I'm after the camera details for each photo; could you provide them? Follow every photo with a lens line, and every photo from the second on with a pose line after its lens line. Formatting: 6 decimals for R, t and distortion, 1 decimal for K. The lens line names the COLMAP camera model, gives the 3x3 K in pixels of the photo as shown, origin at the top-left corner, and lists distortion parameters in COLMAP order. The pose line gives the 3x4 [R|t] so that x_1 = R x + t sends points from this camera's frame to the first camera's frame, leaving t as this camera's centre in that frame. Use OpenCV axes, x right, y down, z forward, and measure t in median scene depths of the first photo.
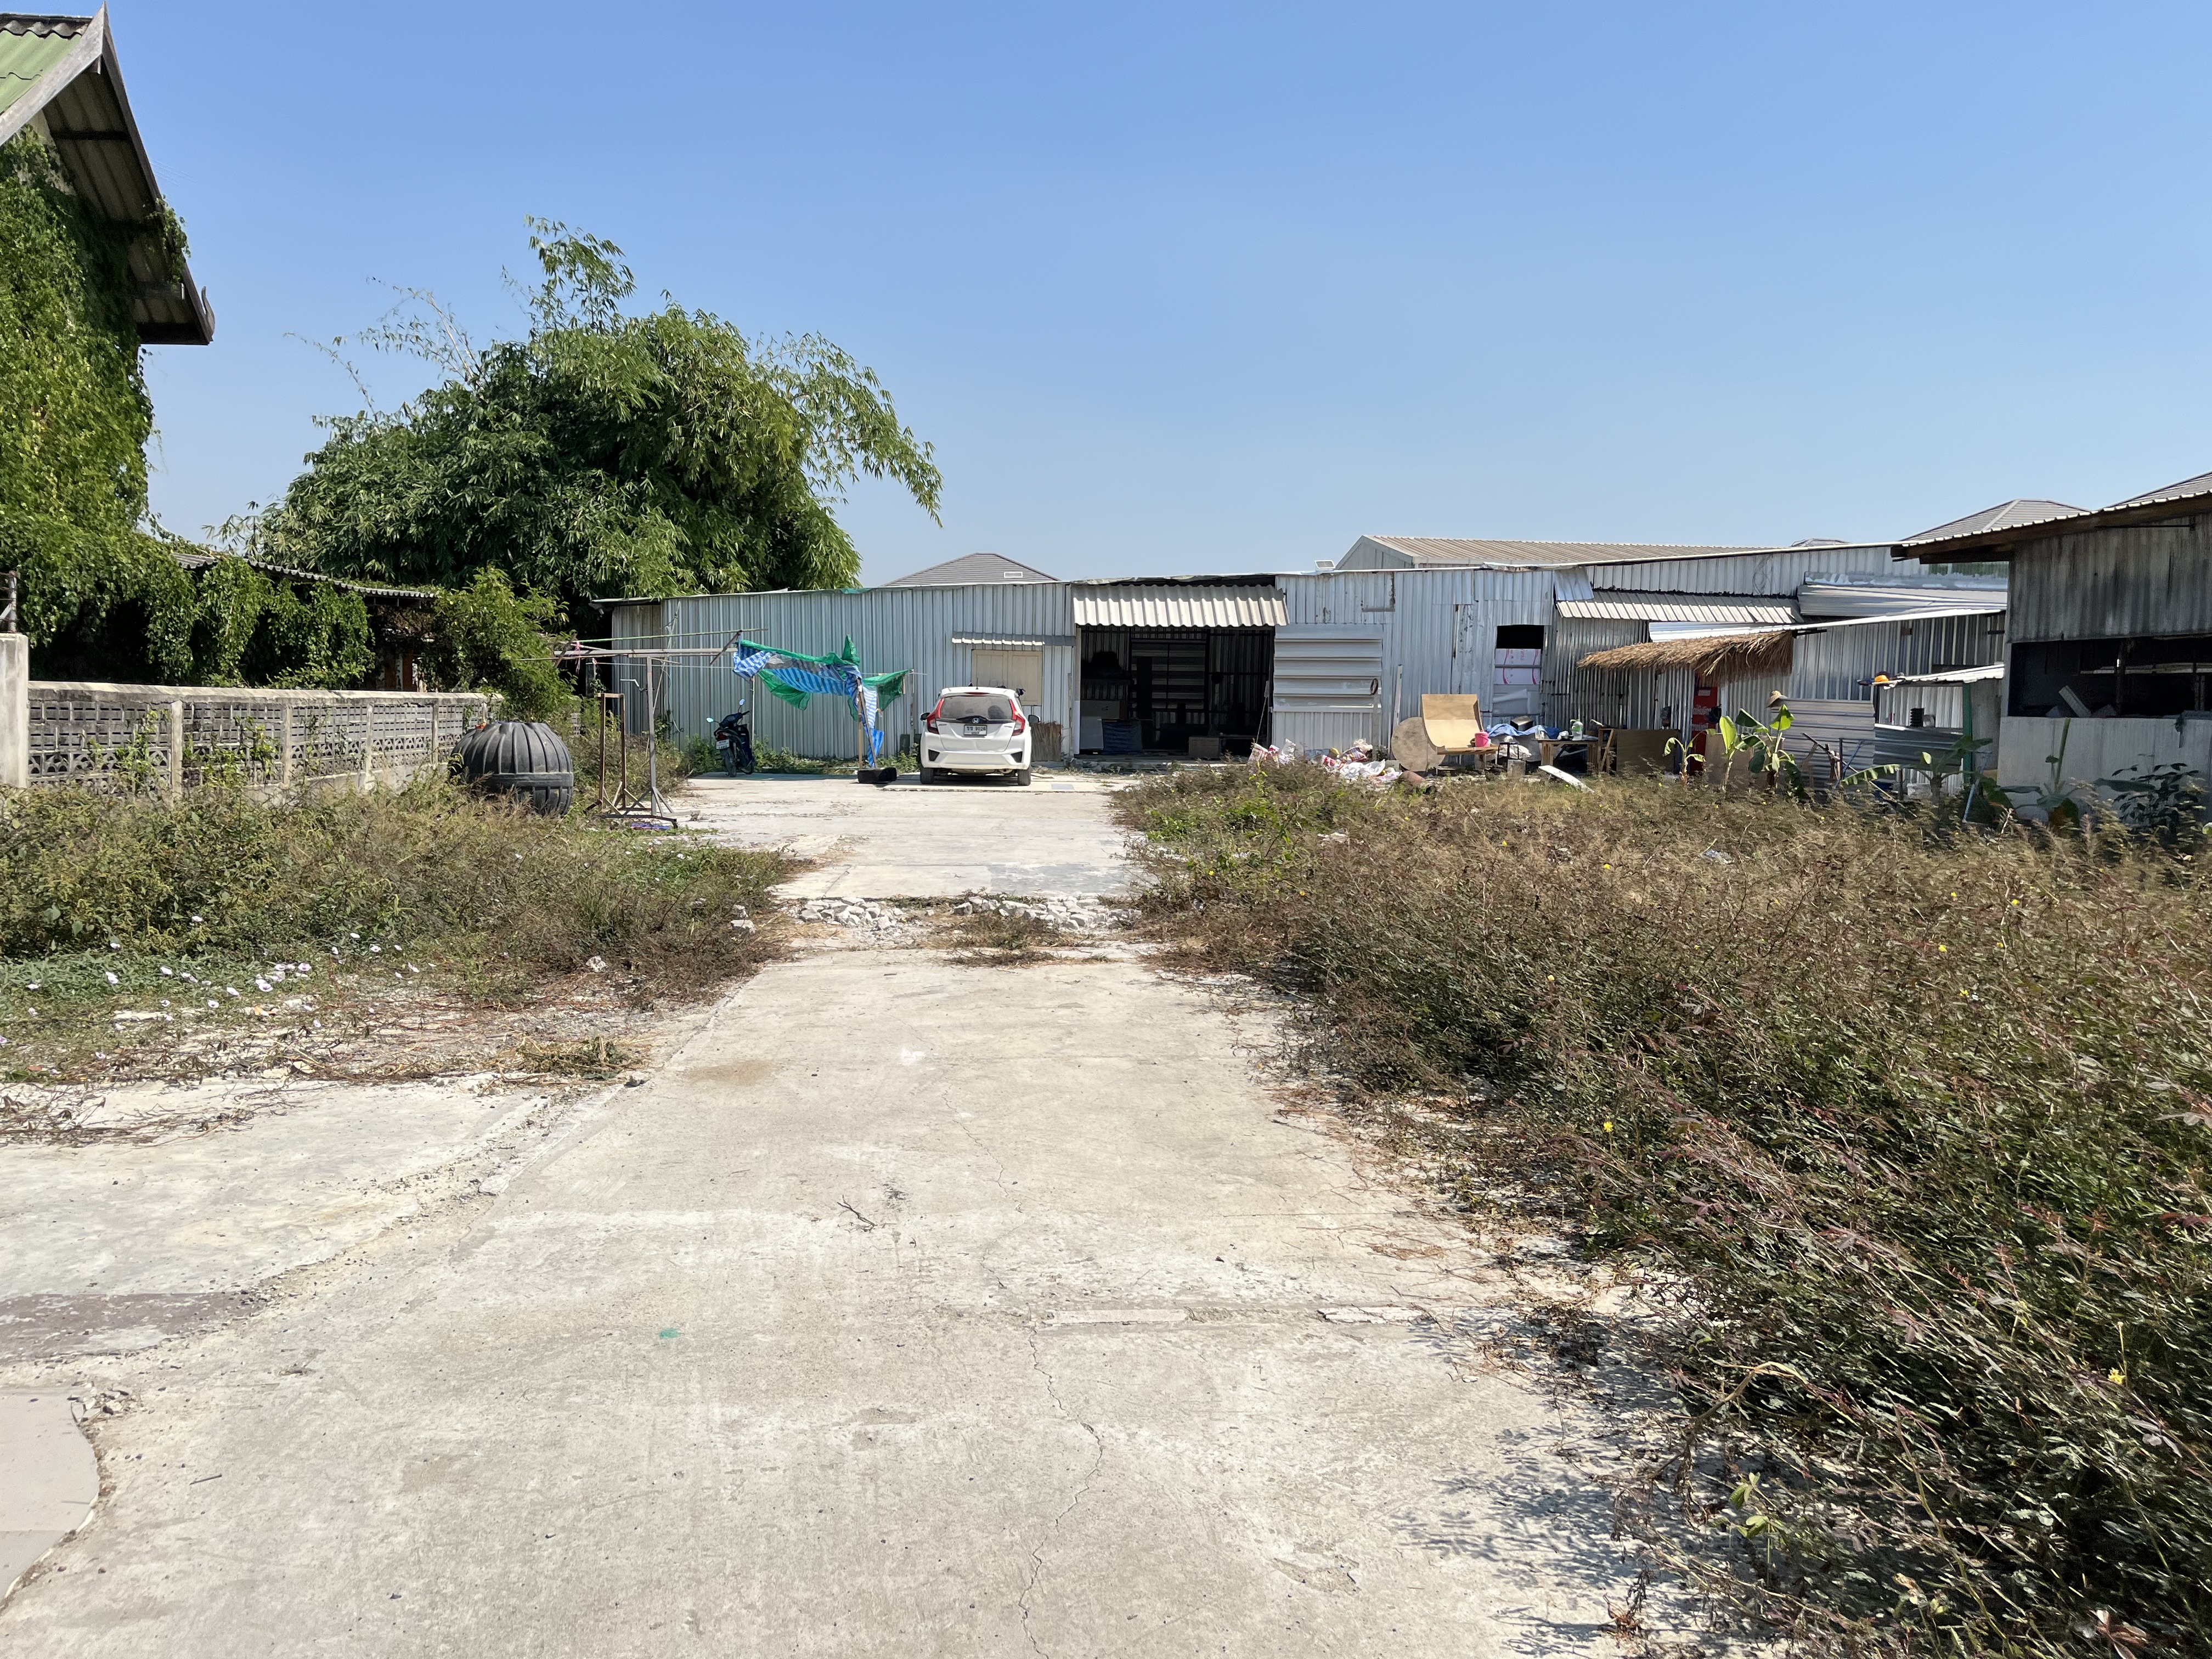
lens RADIAL K [[1672.9, 0, 1106.0], [0, 1672.9, 829.5], [0, 0, 1]] dist [0.048482, -0.084561]
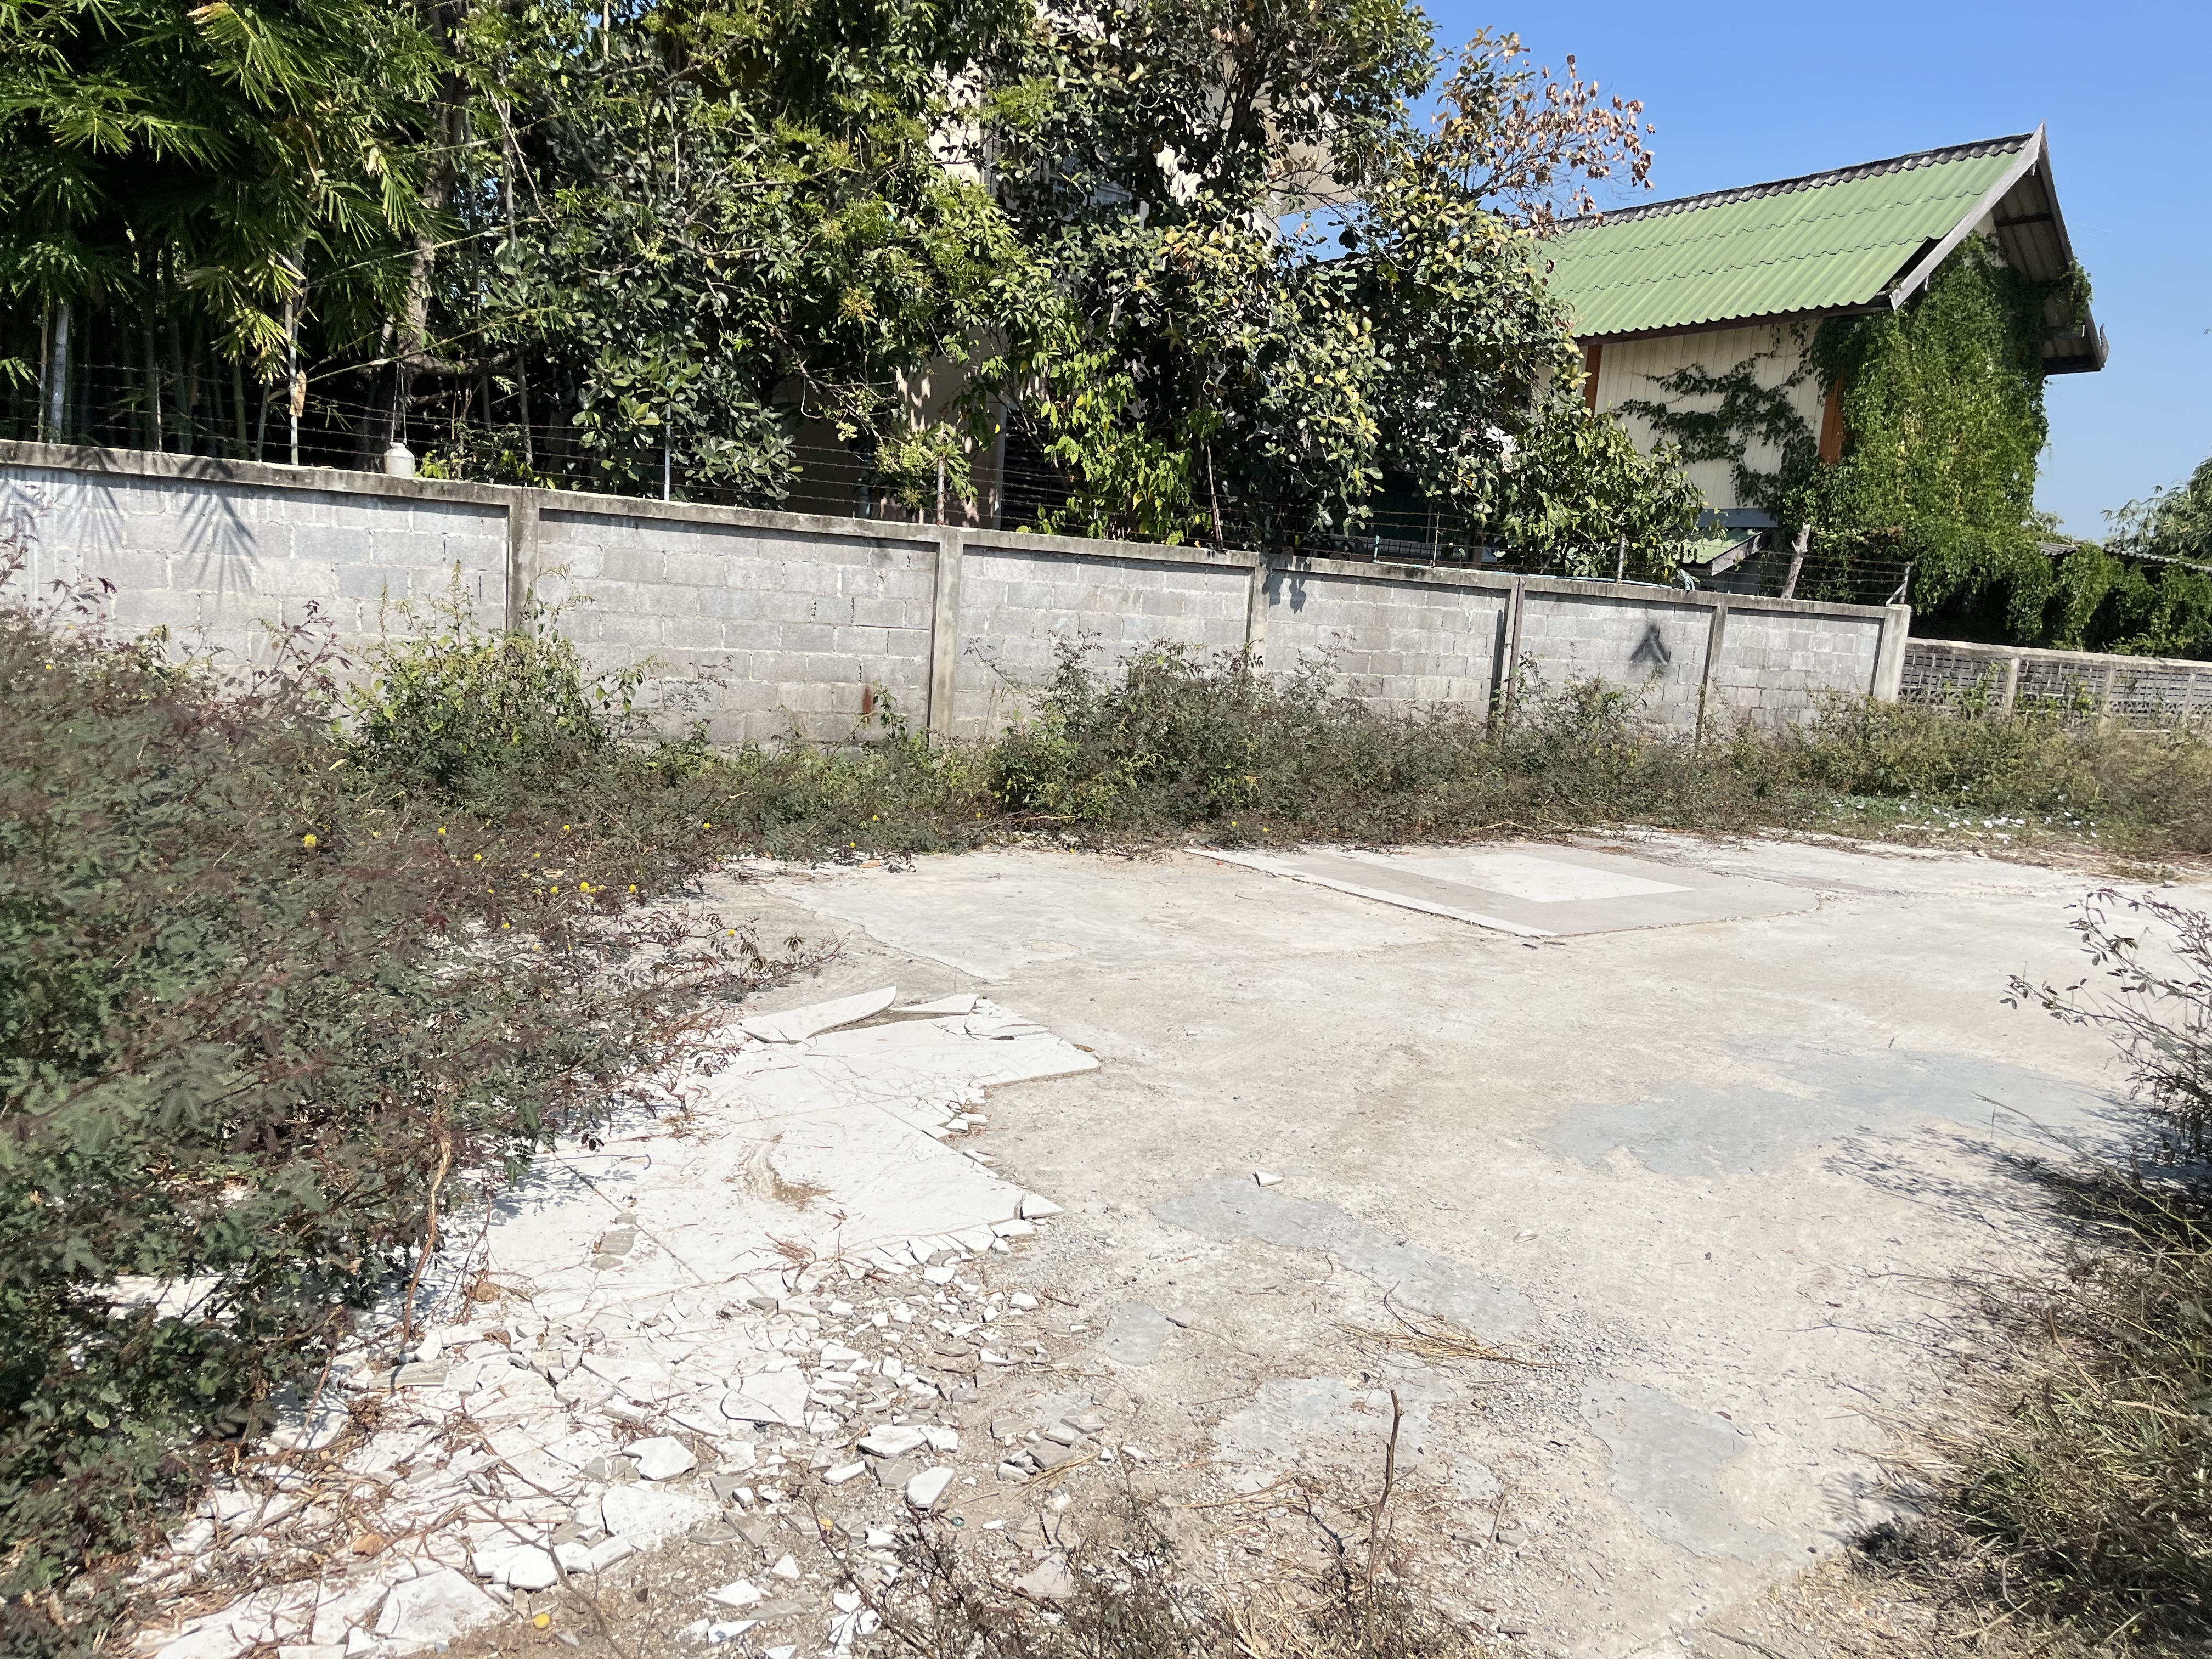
lens RADIAL K [[1672.9, 0, 1106.0], [0, 1672.9, 829.5], [0, 0, 1]] dist [0.048482, -0.084561]
pose [[0.509856, 0.132211, -0.850040, 0.195981], [-0.118258, 0.989510, 0.082973, 0.027346], [0.852093, 0.058220, 0.520142, -0.249557]]
